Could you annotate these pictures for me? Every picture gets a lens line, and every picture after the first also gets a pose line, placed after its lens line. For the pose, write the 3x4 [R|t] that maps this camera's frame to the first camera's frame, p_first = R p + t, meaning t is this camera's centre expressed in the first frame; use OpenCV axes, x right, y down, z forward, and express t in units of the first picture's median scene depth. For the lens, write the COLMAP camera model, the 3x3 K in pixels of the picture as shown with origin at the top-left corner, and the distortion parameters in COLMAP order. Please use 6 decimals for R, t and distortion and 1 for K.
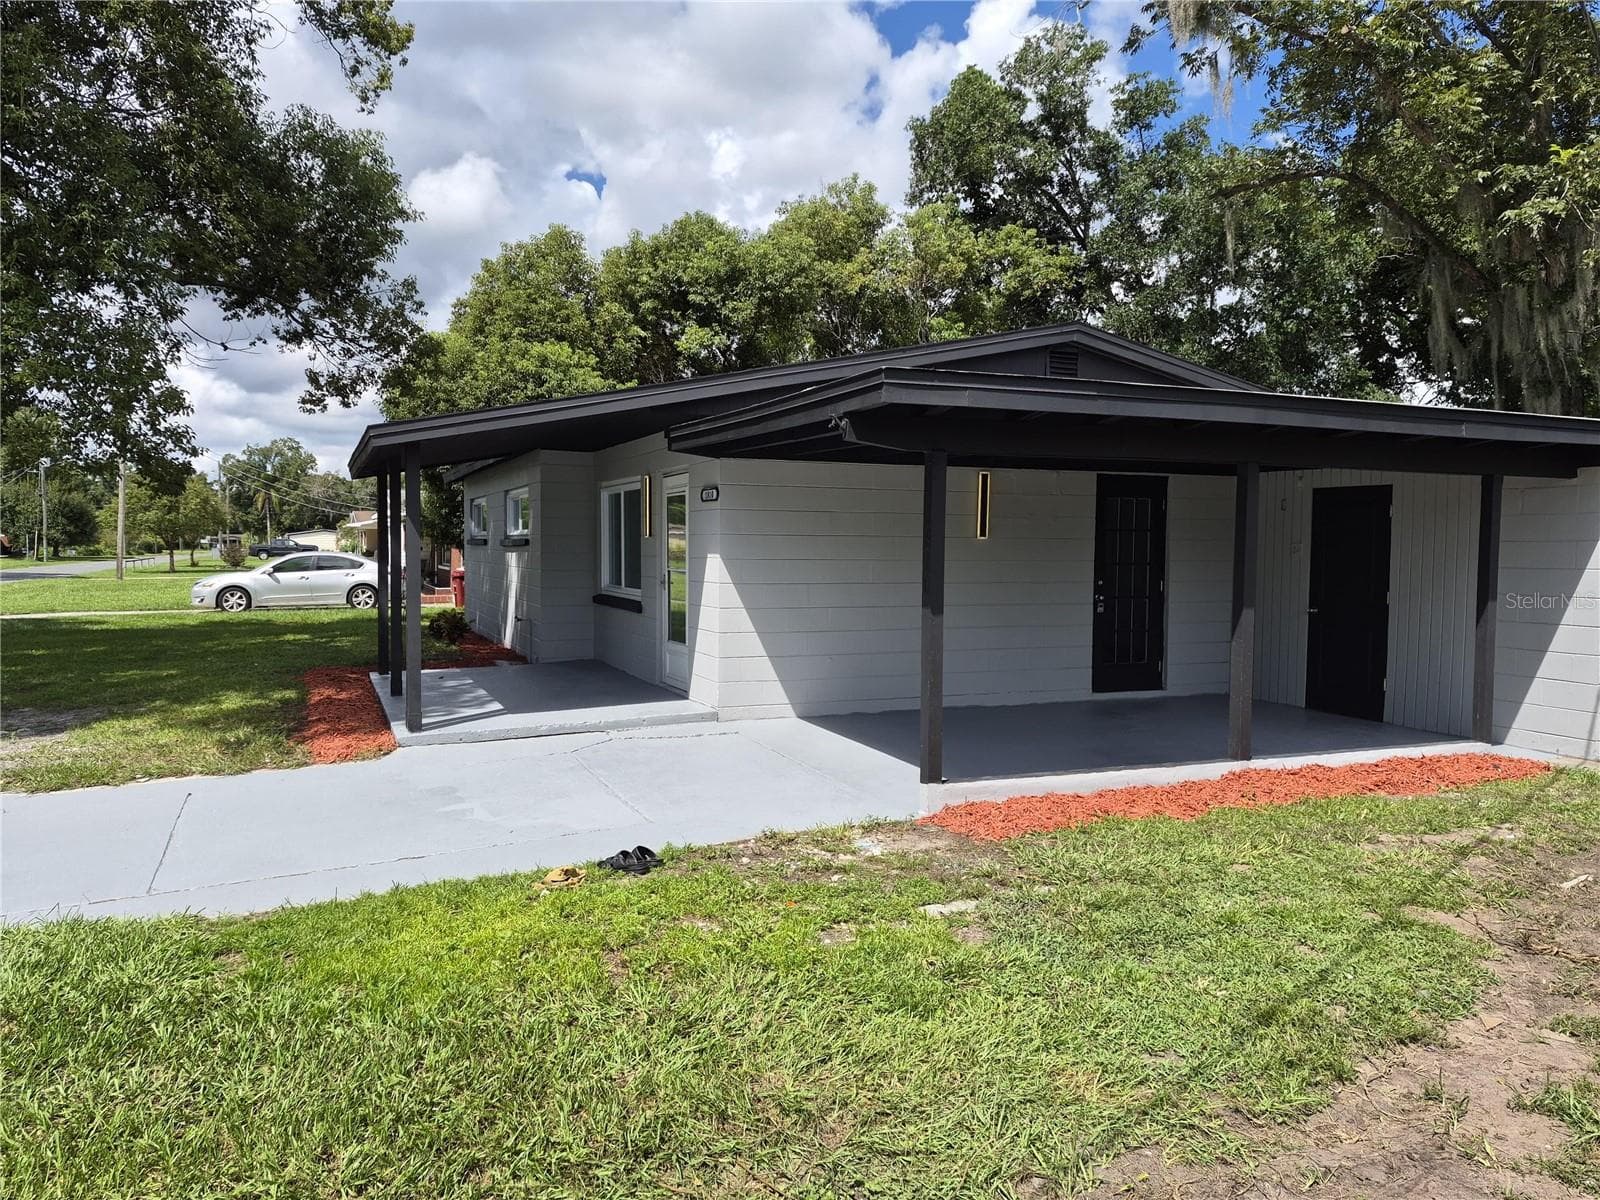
lens RADIAL K [[1105.7, 0, 795.0], [0, 1105.7, 602.3], [0, 0, 1]] dist [0.043464, -0.016494]
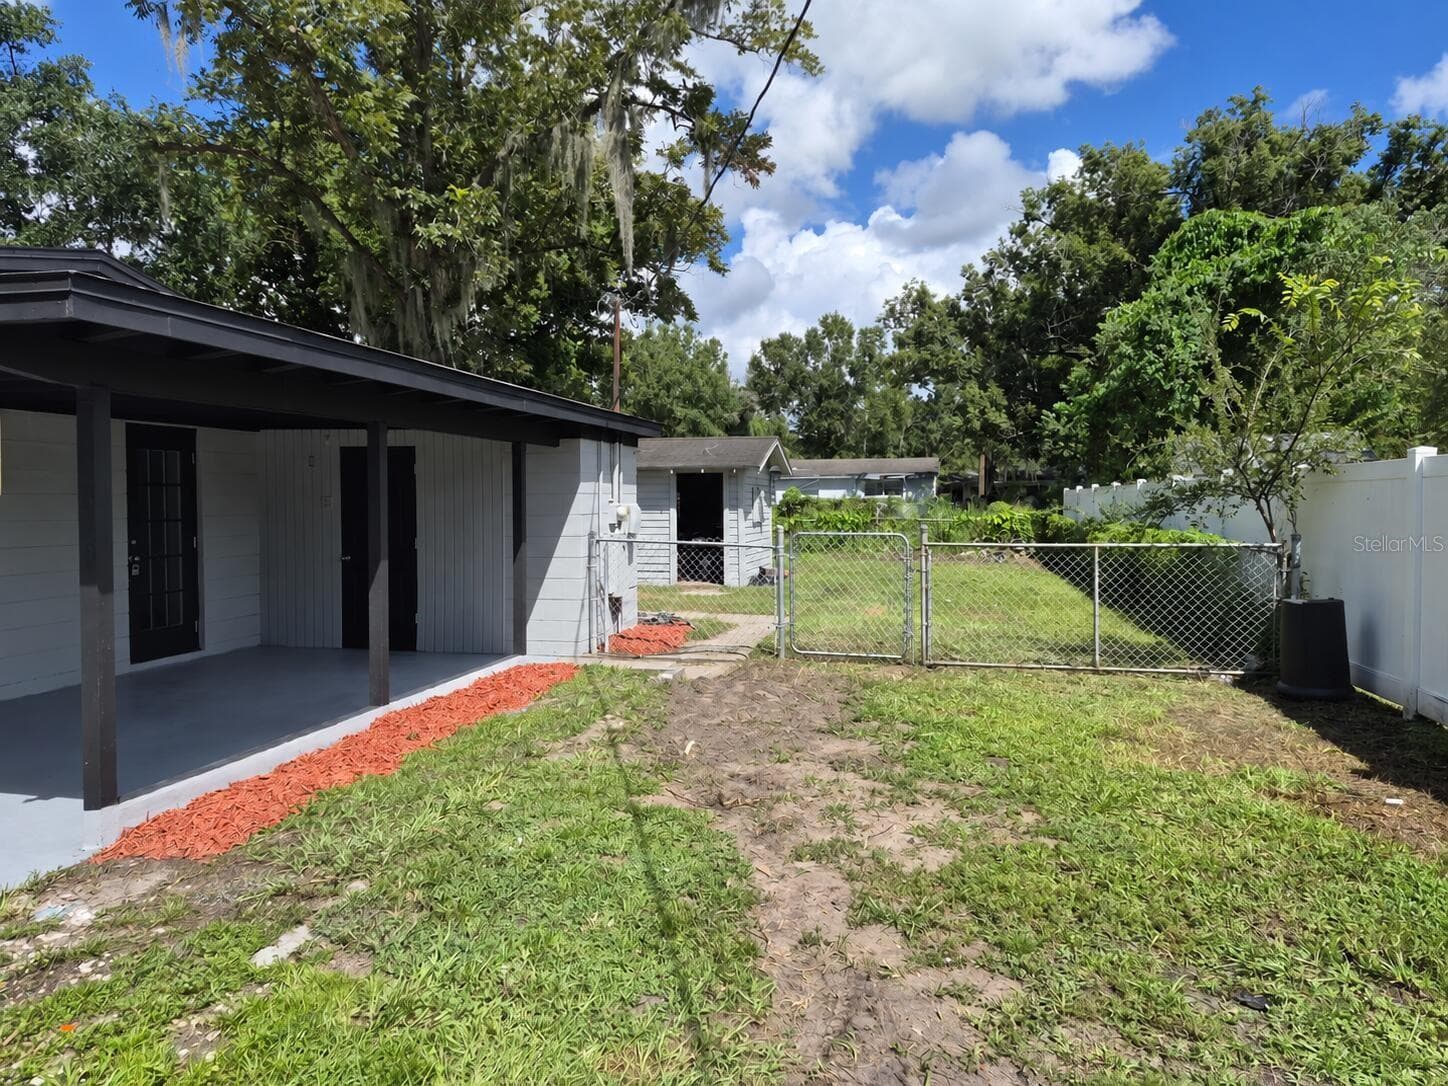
lens RADIAL K [[1000.7, 0, 720.0], [0, 1000.7, 539.4], [0, 0, 1]] dist [0.043464, -0.016494]
pose [[0.595442, -0.048334, 0.801943, -0.119939], [0.055930, 0.998261, 0.018638, -0.010259], [-0.801449, 0.033755, 0.597109, 0.131597]]
